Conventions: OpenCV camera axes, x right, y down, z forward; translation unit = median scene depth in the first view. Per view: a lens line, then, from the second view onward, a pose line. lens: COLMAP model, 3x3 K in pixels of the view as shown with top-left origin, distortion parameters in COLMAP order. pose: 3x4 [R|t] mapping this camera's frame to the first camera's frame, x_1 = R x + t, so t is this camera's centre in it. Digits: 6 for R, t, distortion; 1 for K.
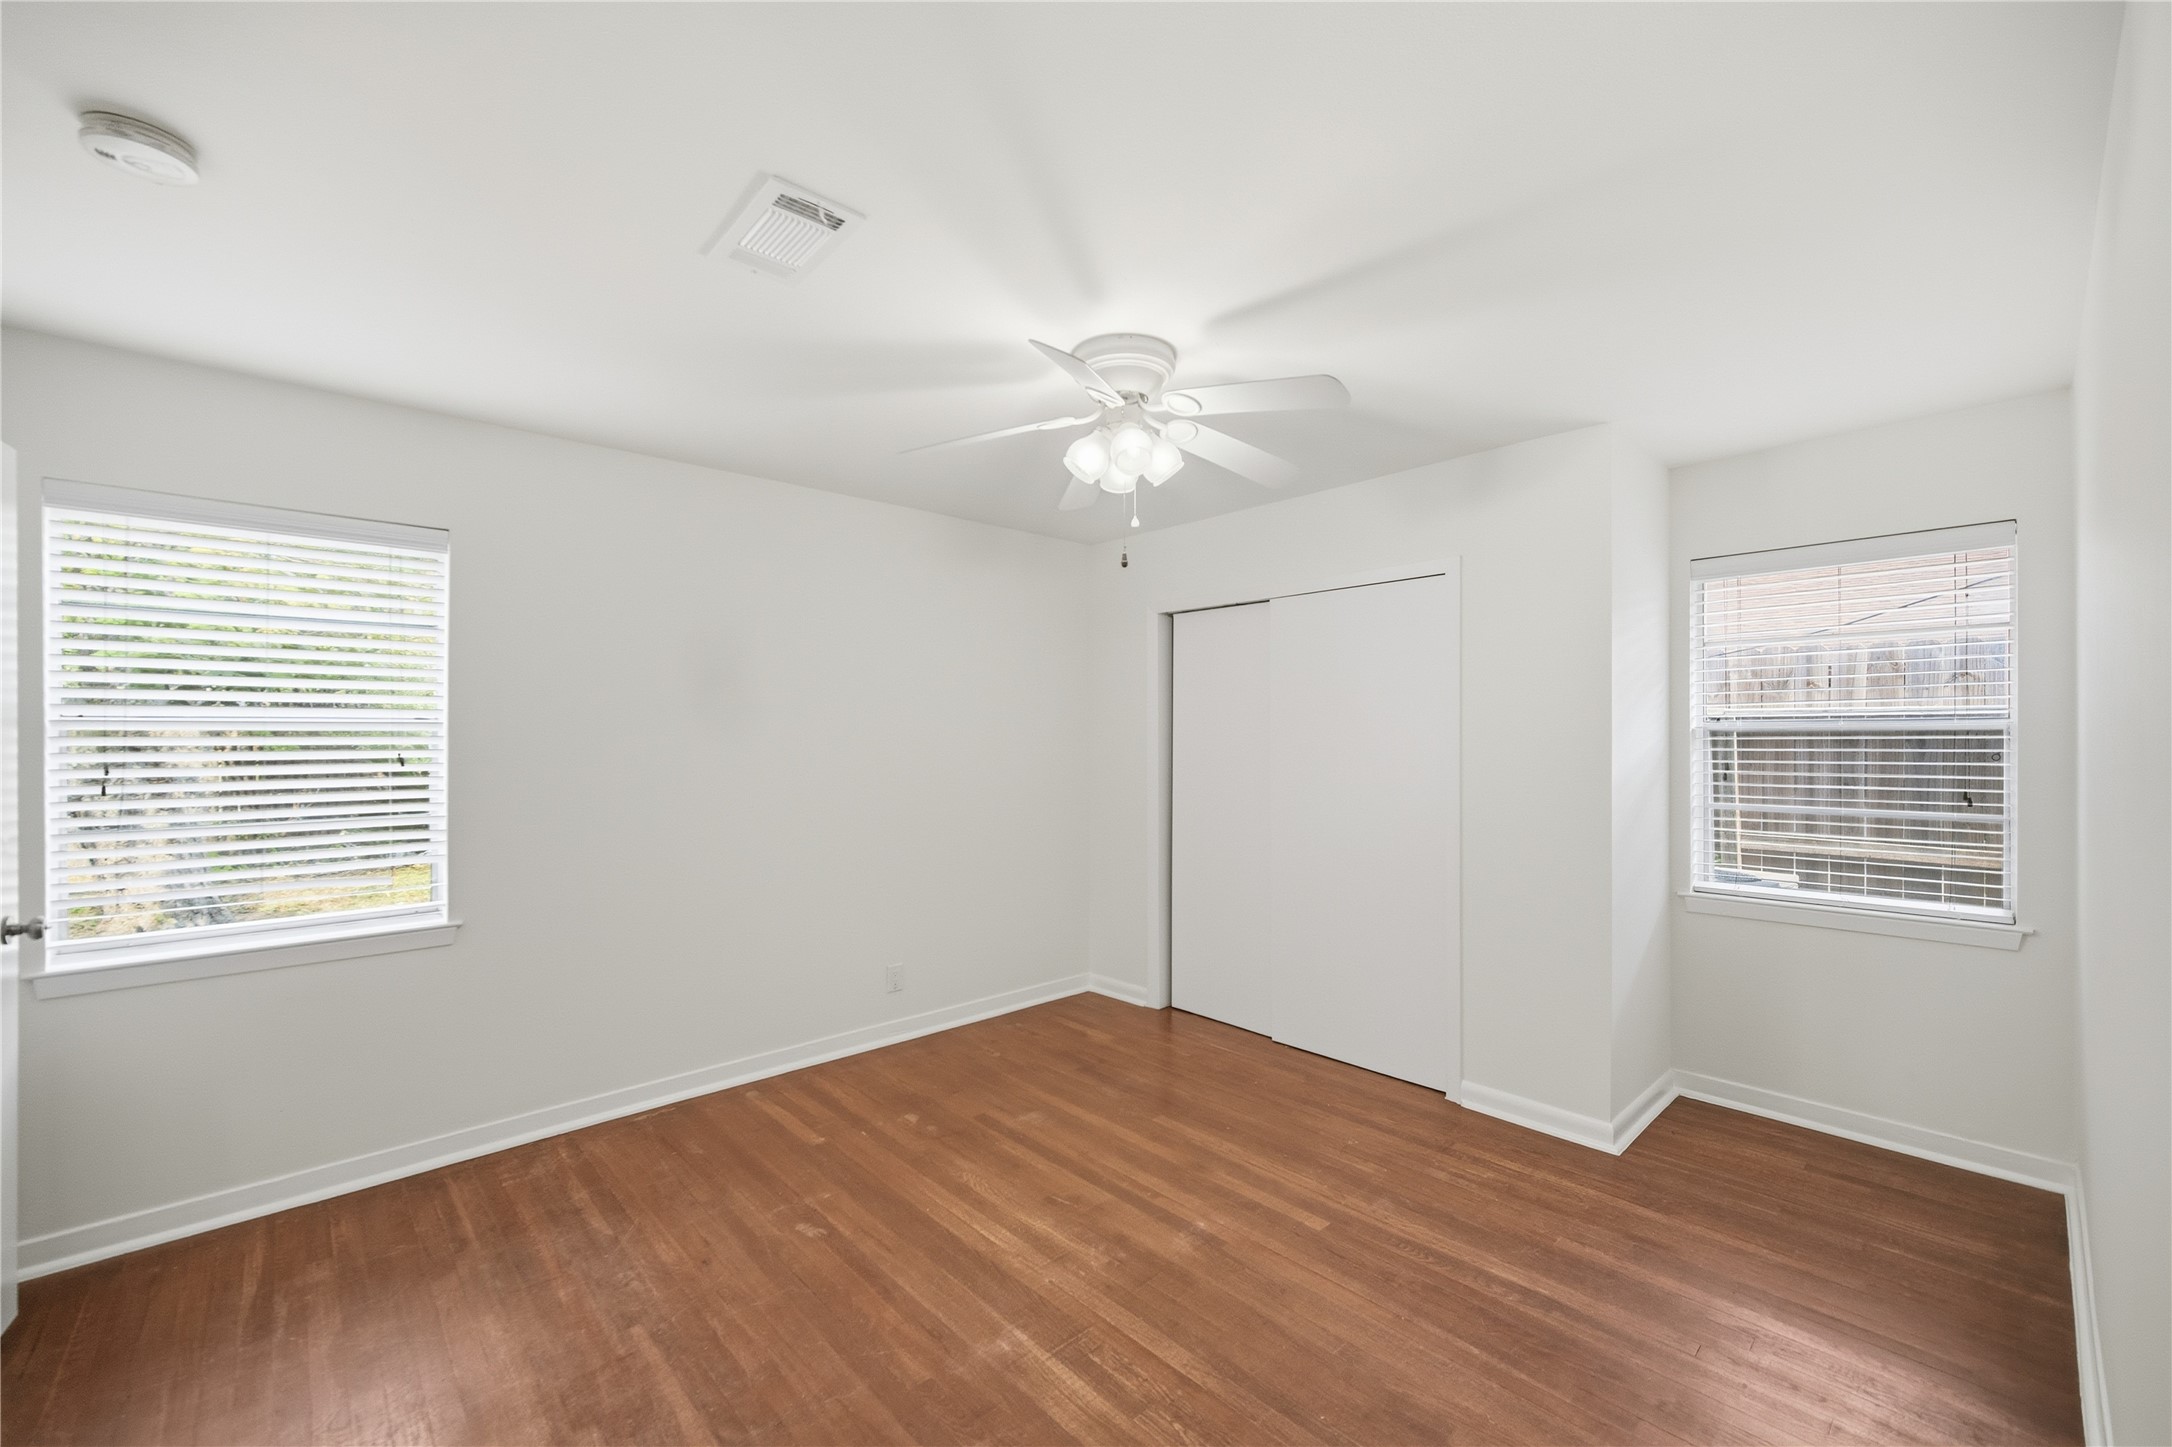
lens RADIAL K [[881.2, 0, 1076.3], [0, 881.2, 719.7], [0, 0, 1]] dist [-0.002982, -0.000602]
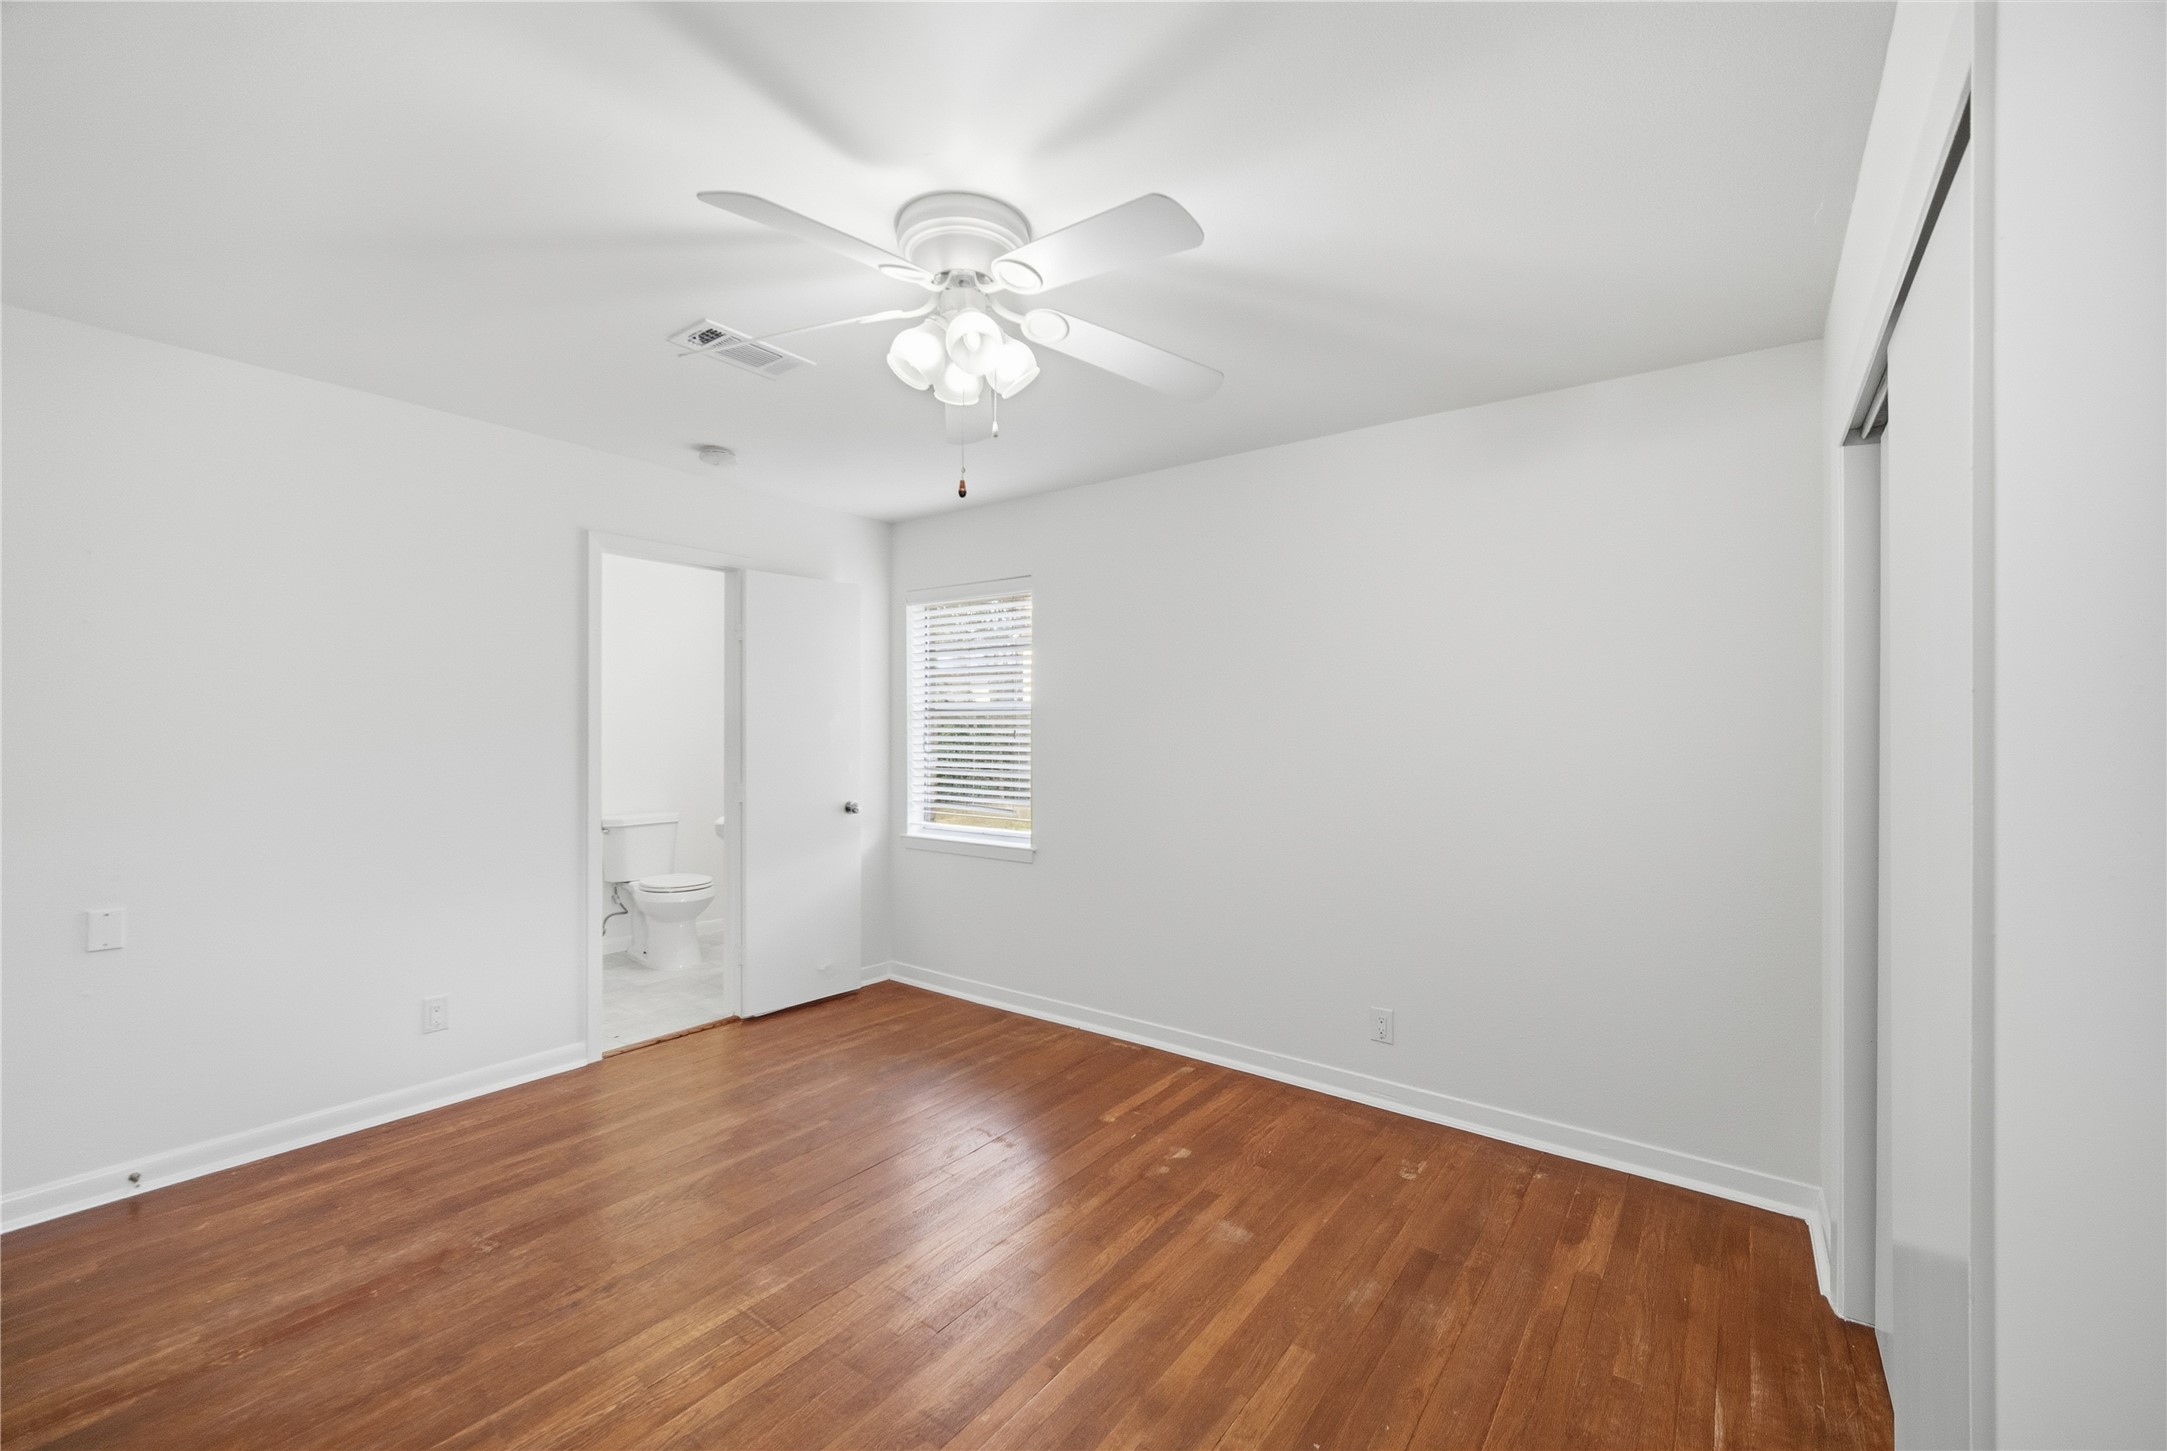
lens RADIAL K [[879.2, 0, 1073.8], [0, 879.2, 721.7], [0, 0, 1]] dist [-0.002982, -0.000602]
pose [[0.180843, 0.001464, -0.983511, 0.667955], [0.013645, 0.999899, 0.003997, 0.018818], [0.983417, -0.014143, 0.180805, 0.762501]]
